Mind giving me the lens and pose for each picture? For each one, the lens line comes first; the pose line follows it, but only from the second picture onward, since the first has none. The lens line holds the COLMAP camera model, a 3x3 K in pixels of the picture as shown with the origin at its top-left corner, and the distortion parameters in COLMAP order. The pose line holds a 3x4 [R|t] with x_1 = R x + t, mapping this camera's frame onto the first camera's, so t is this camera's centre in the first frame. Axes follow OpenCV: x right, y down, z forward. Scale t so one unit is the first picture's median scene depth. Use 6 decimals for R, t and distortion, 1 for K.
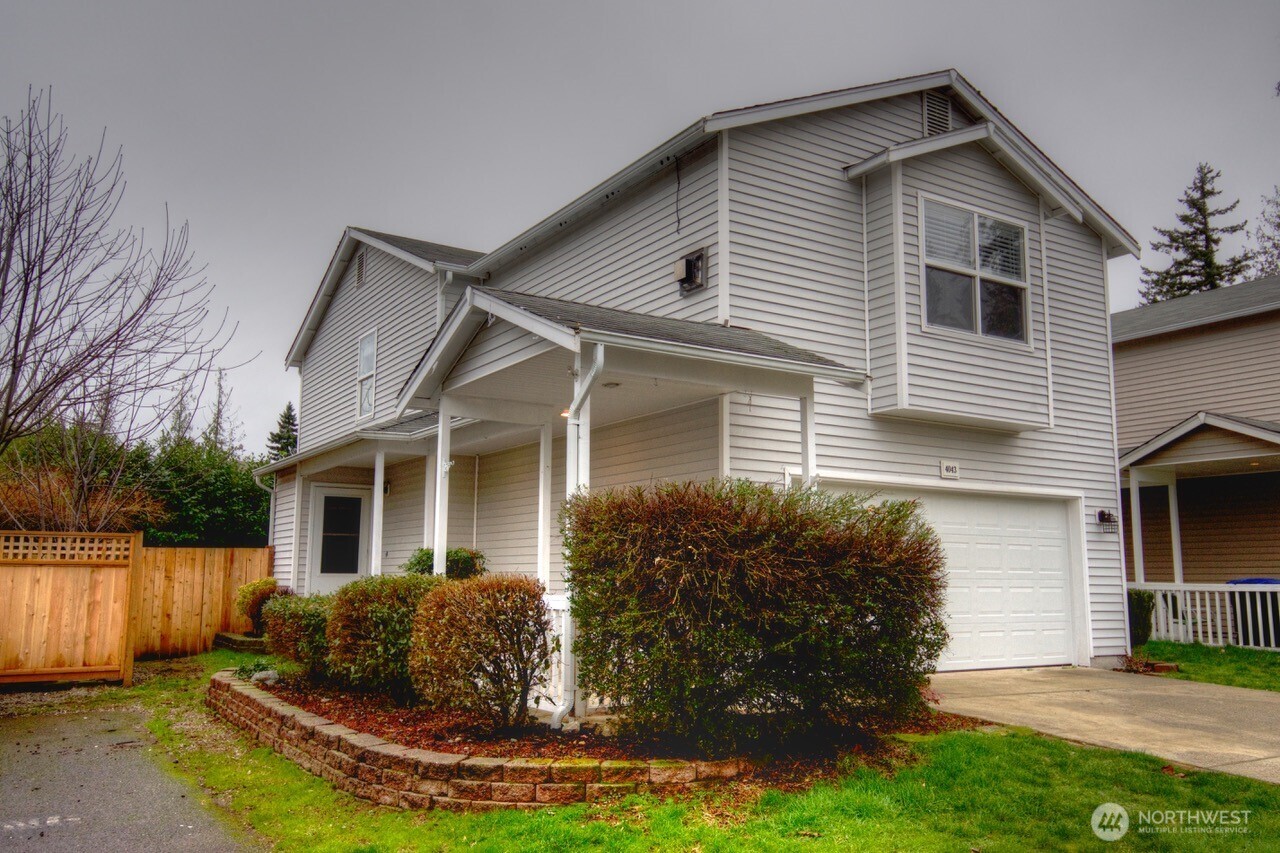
lens RADIAL K [[1023.2, 0, 640.0], [0, 1023.2, 426.5], [0, 0, 1]] dist [0.009414, 0.002648]
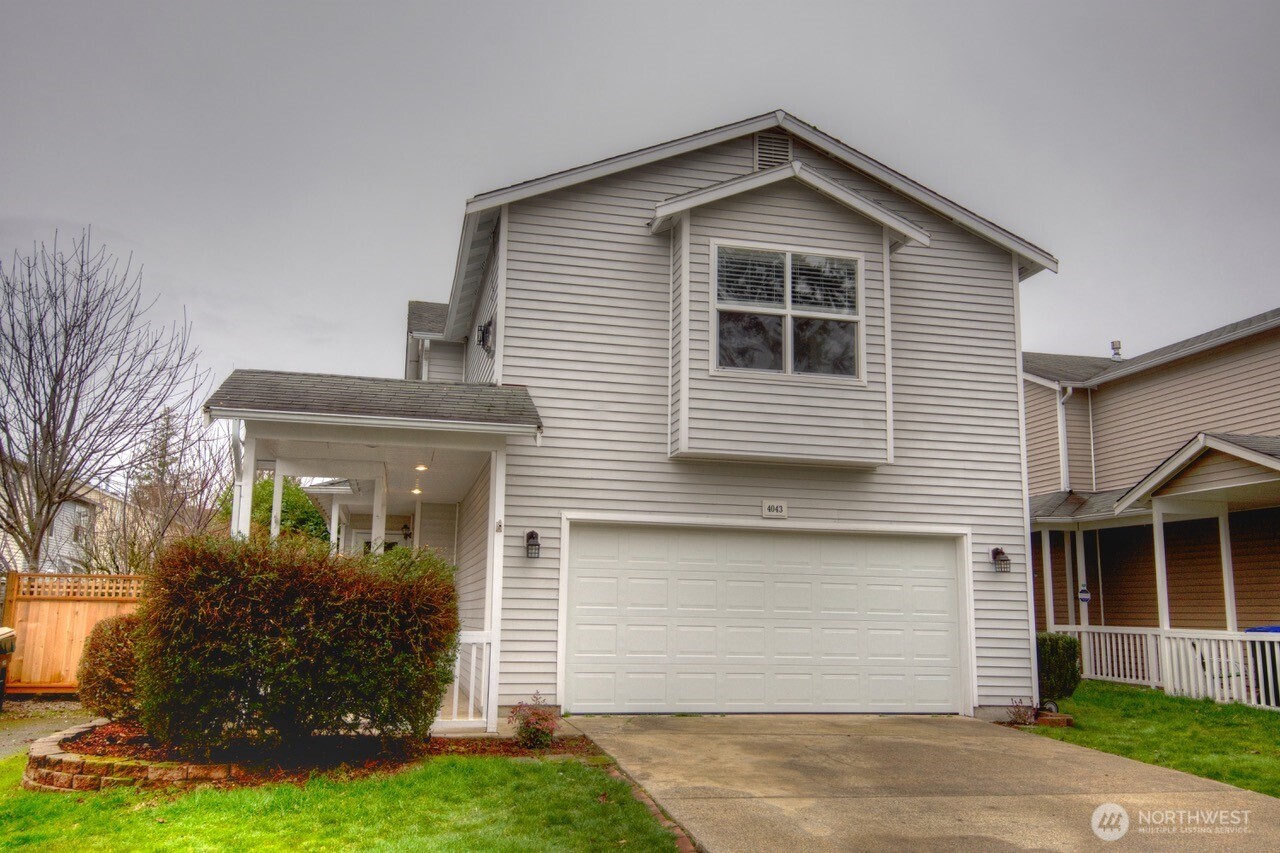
lens RADIAL K [[1050.3, 0, 640.0], [0, 1050.3, 426.5], [0, 0, 1]] dist [0.049972, -0.053835]
pose [[0.943653, -0.047803, -0.327465, 0.497388], [0.037158, 0.998560, -0.038692, -0.003406], [0.328843, 0.024344, 0.944071, -0.014049]]
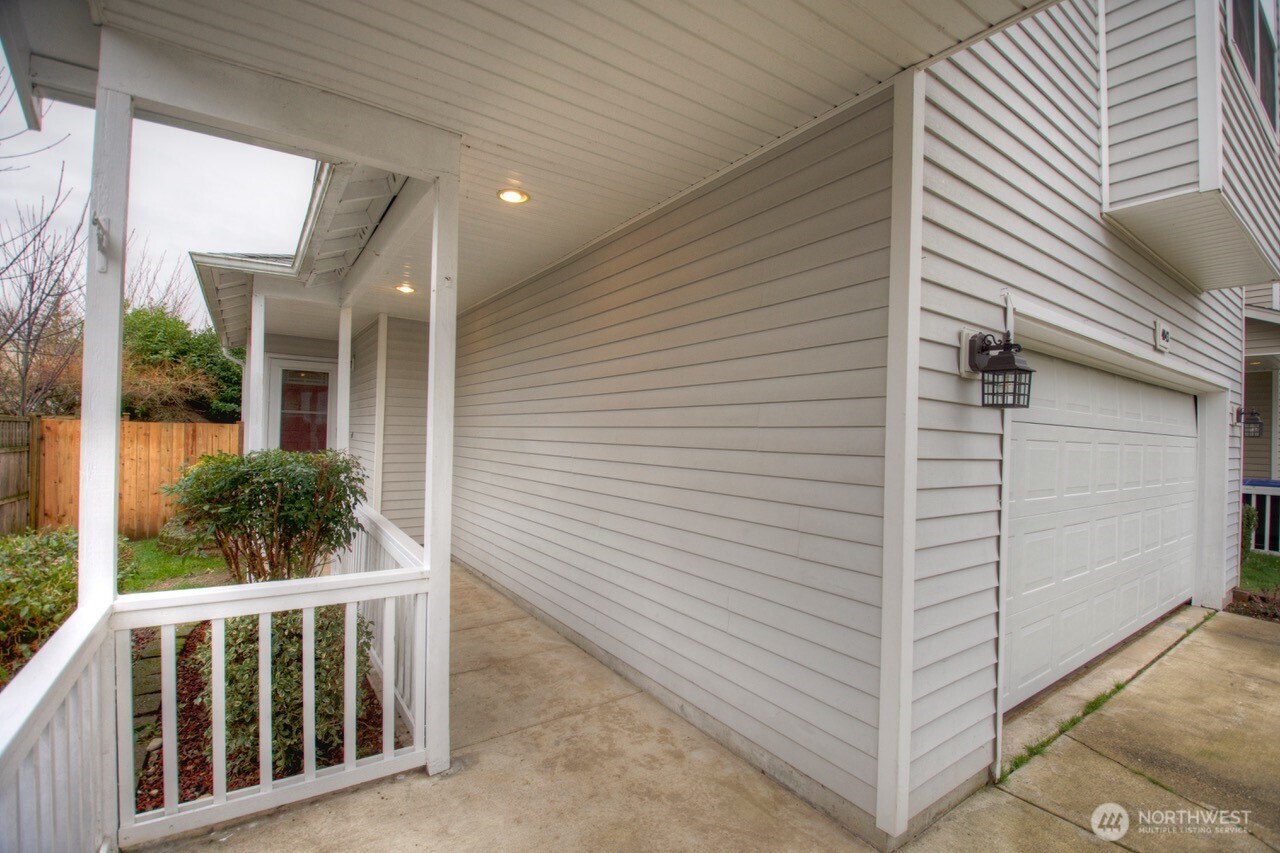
lens RADIAL K [[566.5, 0, 640.0], [0, 566.5, 426.5], [0, 0, 1]] dist [0.000966, -0.025780]
pose [[0.998800, 0.022423, 0.043538, -0.017193], [-0.028020, 0.990785, 0.132515, 0.057832], [-0.040165, -0.133576, 0.990224, 0.653413]]
